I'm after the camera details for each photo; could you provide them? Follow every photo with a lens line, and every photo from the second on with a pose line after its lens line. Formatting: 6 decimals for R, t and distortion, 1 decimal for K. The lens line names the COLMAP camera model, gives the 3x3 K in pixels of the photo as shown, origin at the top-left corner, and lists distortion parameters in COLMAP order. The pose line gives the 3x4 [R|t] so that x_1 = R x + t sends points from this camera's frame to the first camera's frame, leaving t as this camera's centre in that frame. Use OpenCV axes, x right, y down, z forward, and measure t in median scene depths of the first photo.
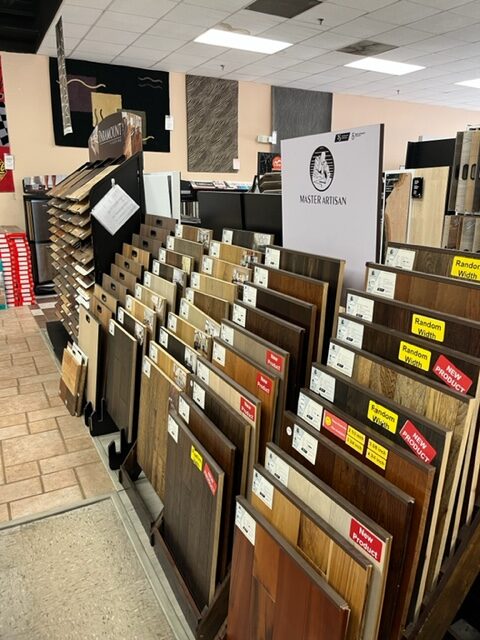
lens RADIAL K [[480.0, 0, 240.0], [0, 480.0, 320.0], [0, 0, 1]] dist [0.041939, -0.056721]
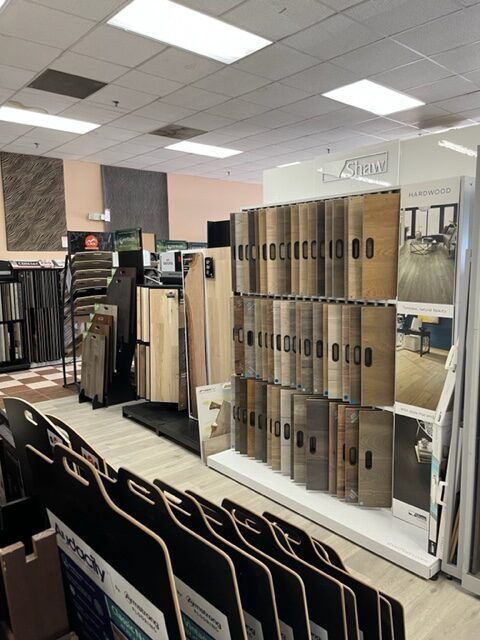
lens RADIAL K [[480.0, 0, 240.0], [0, 480.0, 320.0], [0, 0, 1]] dist [0.041939, -0.056721]
pose [[0.971256, -0.054767, 0.231652, 0.122408], [0.087137, 0.987426, -0.131898, -0.023291], [-0.221515, 0.148292, 0.963816, 0.046098]]
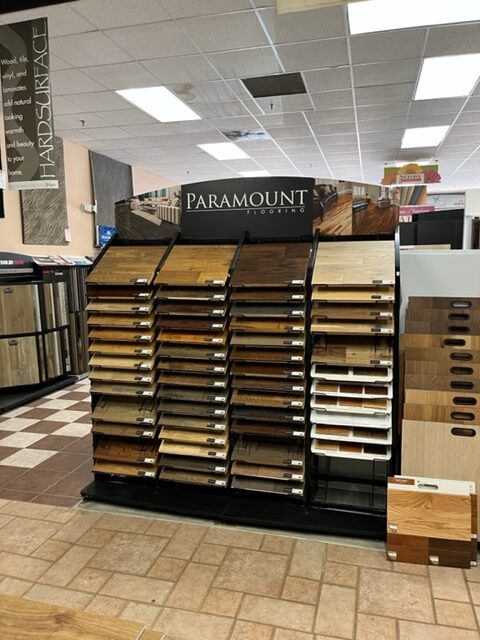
lens RADIAL K [[486.8, 0, 240.0], [0, 486.8, 320.0], [0, 0, 1]] dist [0.040246, -0.001060]
pose [[0.689812, -0.104780, 0.716366, -0.528148], [0.202002, 0.978032, -0.051462, -0.103186], [-0.695237, 0.180206, 0.695824, 0.310975]]
